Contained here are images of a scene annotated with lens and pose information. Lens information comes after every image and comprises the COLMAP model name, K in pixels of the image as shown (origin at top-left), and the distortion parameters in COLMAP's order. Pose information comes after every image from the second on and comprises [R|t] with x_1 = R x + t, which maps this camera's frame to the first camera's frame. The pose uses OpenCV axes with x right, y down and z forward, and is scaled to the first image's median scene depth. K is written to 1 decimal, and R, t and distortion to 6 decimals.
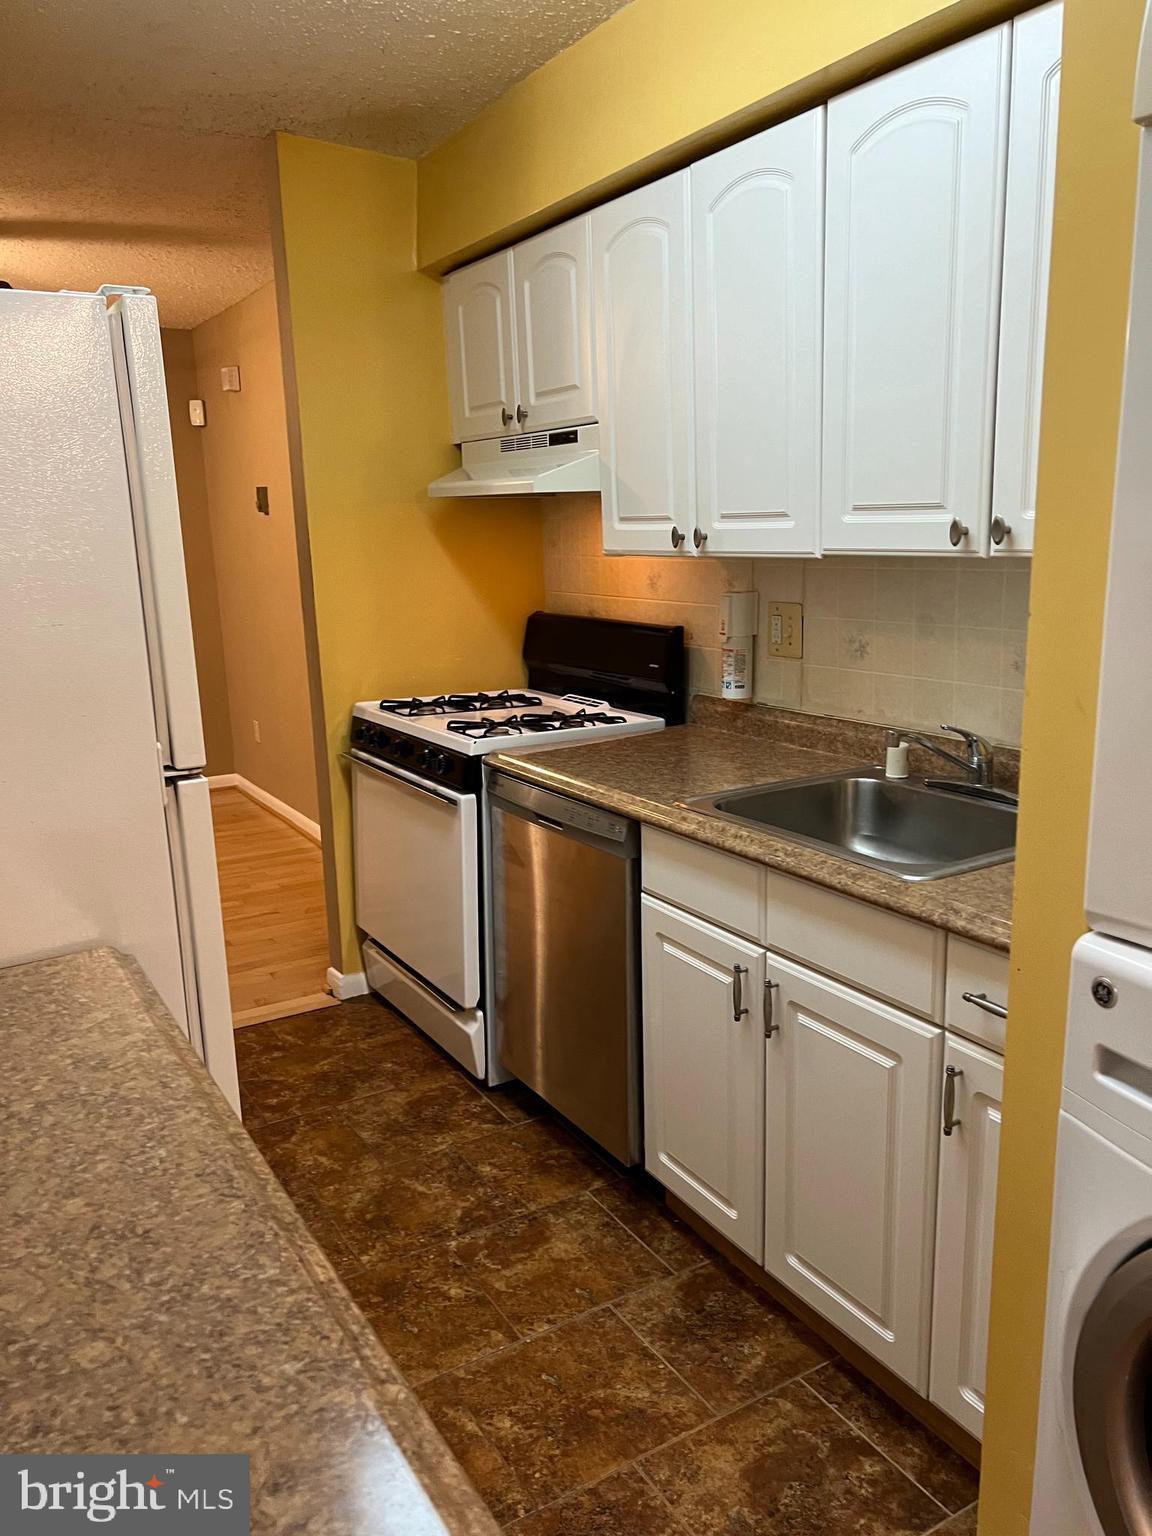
lens RADIAL K [[1161.1, 0, 602.0], [0, 1161.1, 775.4], [0, 0, 1]] dist [0.085876, -0.090596]
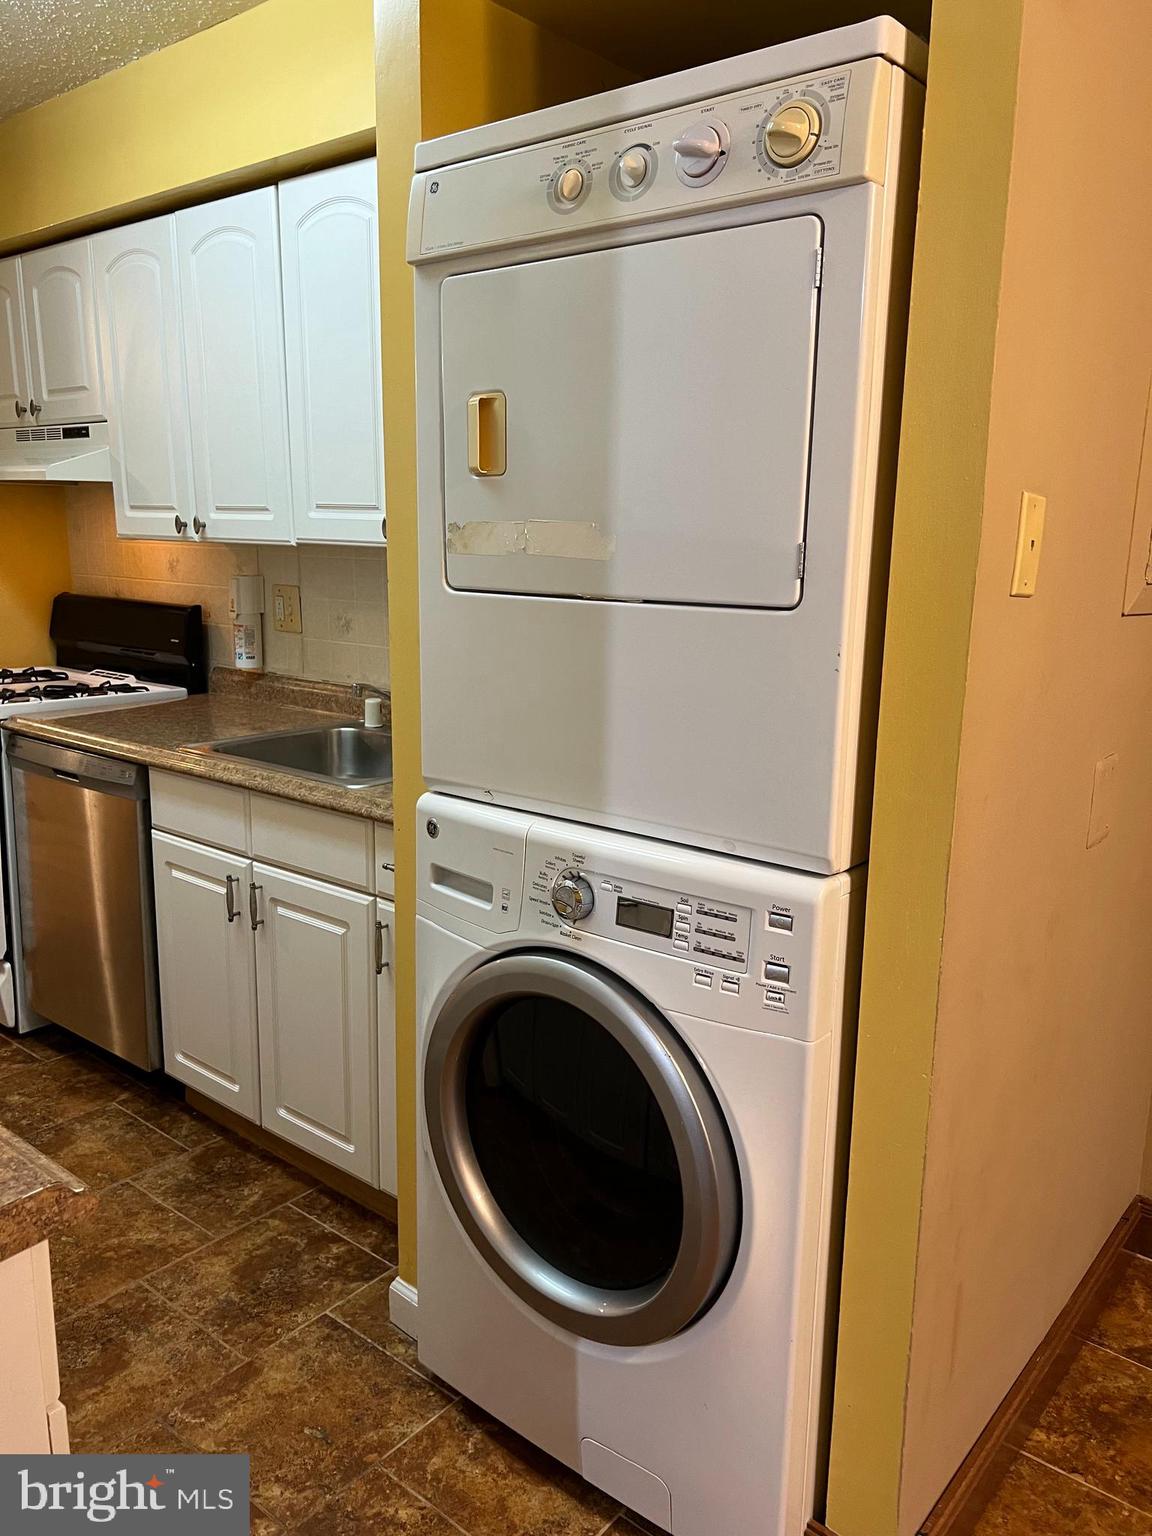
lens RADIAL K [[1167.3, 0, 573.0], [0, 1167.3, 759.3], [0, 0, 1]] dist [0.053104, -0.054285]
pose [[0.948218, -0.029266, 0.316270, 0.061412], [0.035023, 0.999308, -0.012533, 0.058909], [-0.315684, 0.022961, 0.948587, -0.231894]]
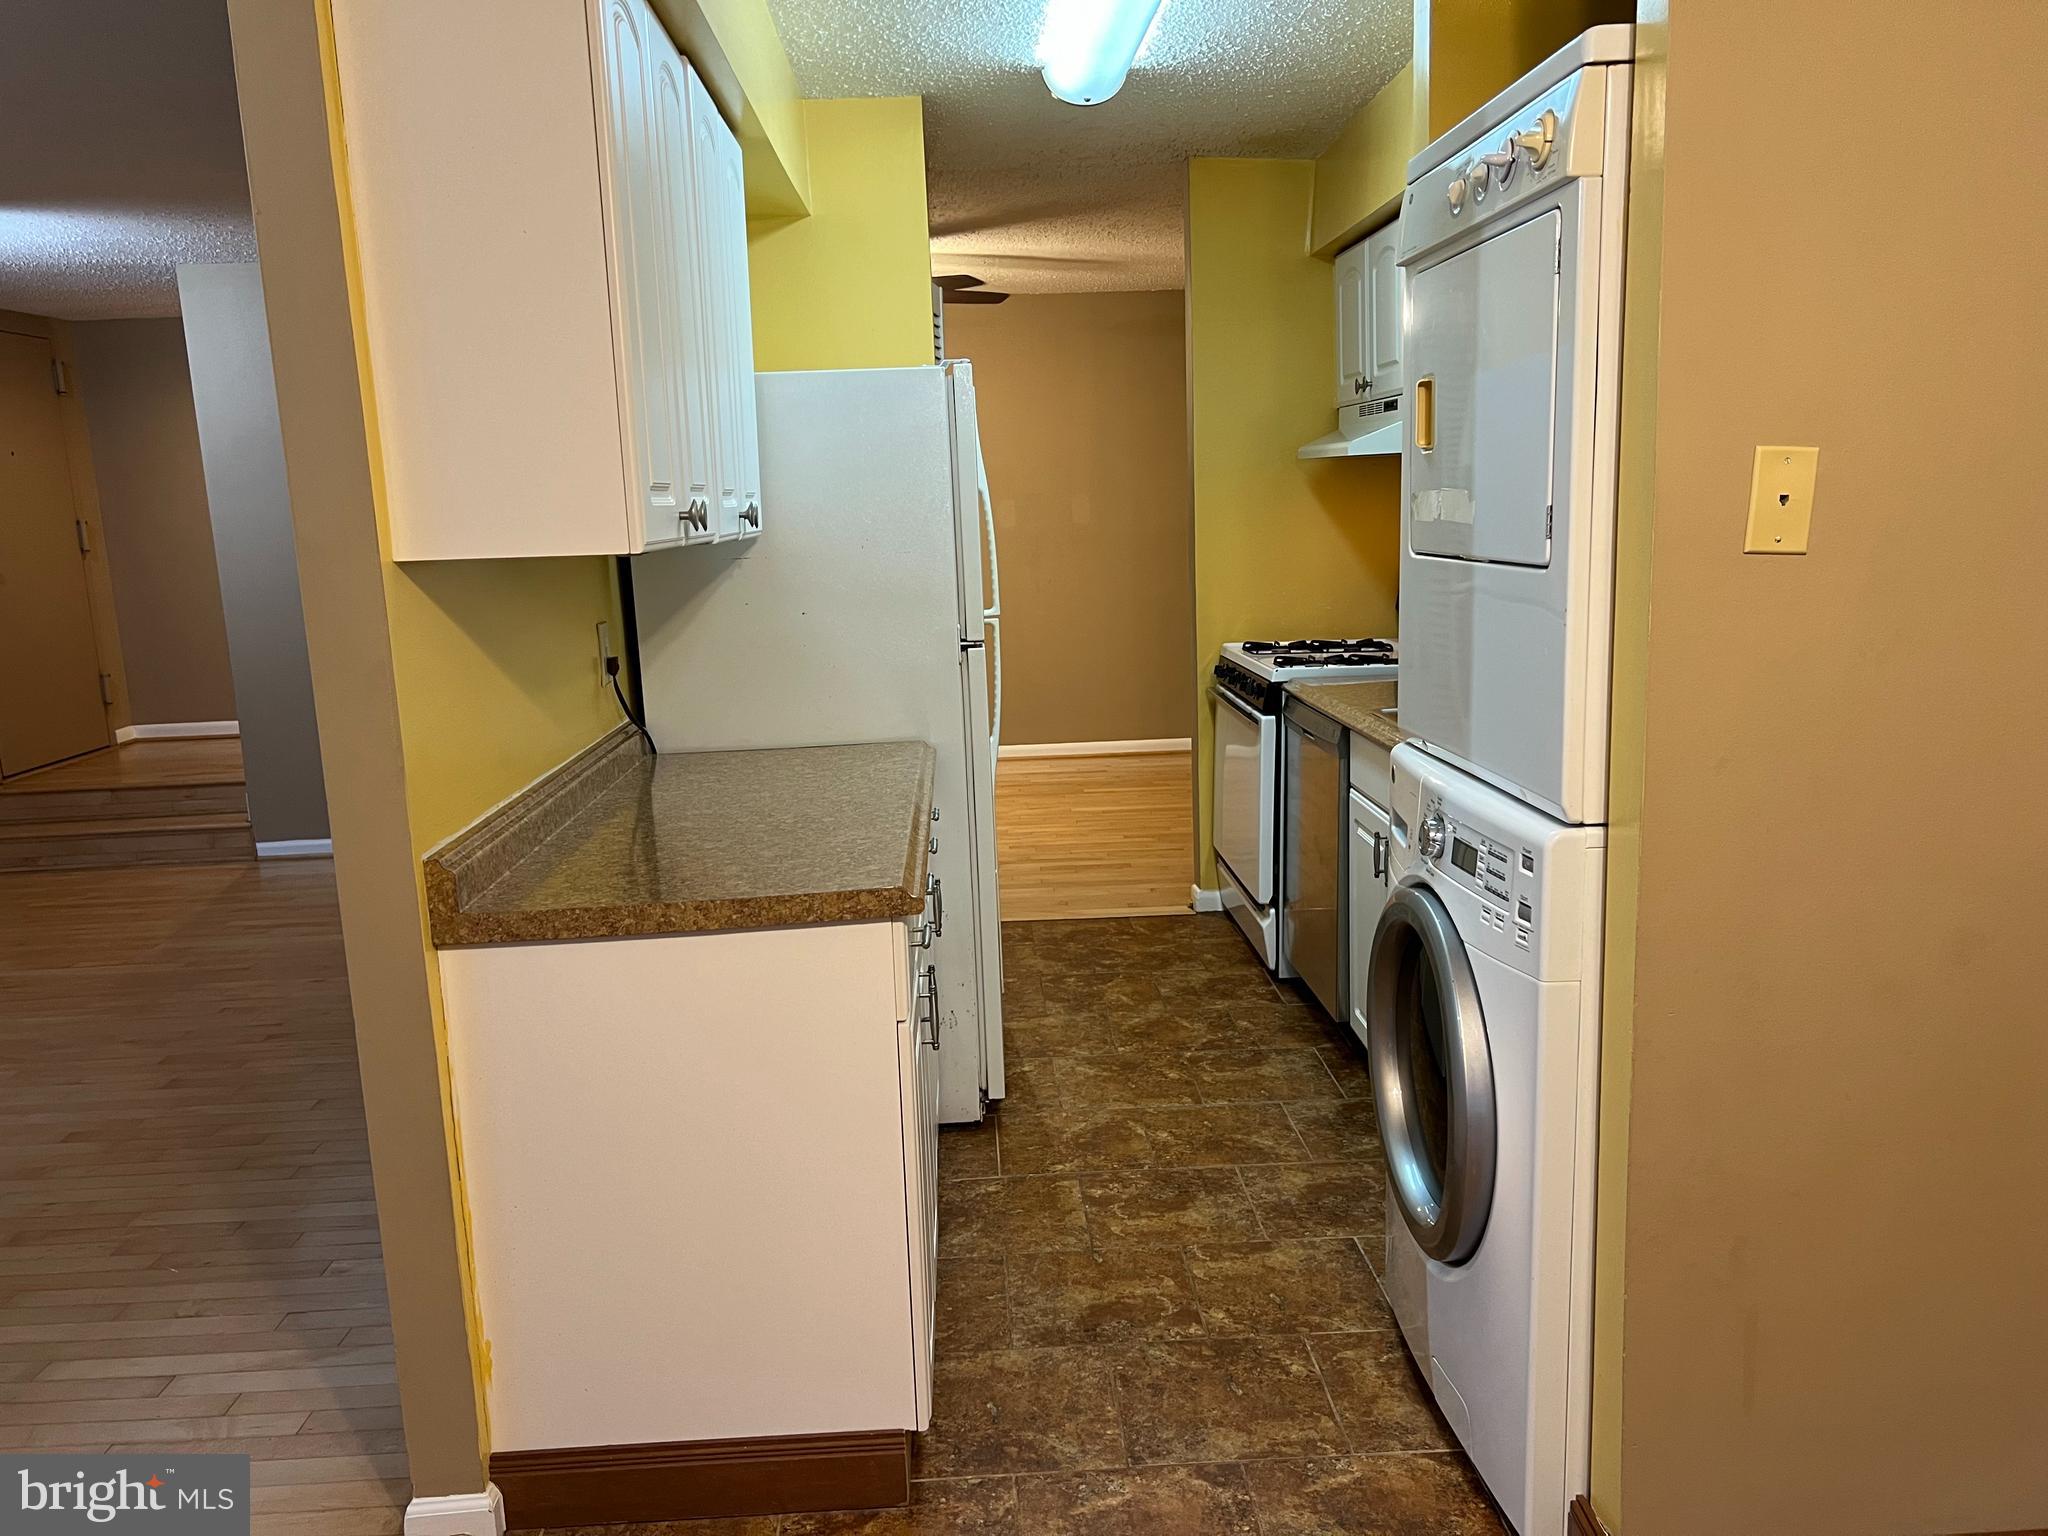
lens RADIAL K [[1548.2, 0, 1024.0], [0, 1548.2, 768.0], [0, 0, 1]] dist [0.085876, -0.090596]
pose [[0.871407, 0.075175, -0.484766, 0.503105], [-0.087428, 0.996167, -0.002678, 0.110905], [0.482707, 0.044716, 0.874640, -0.558683]]
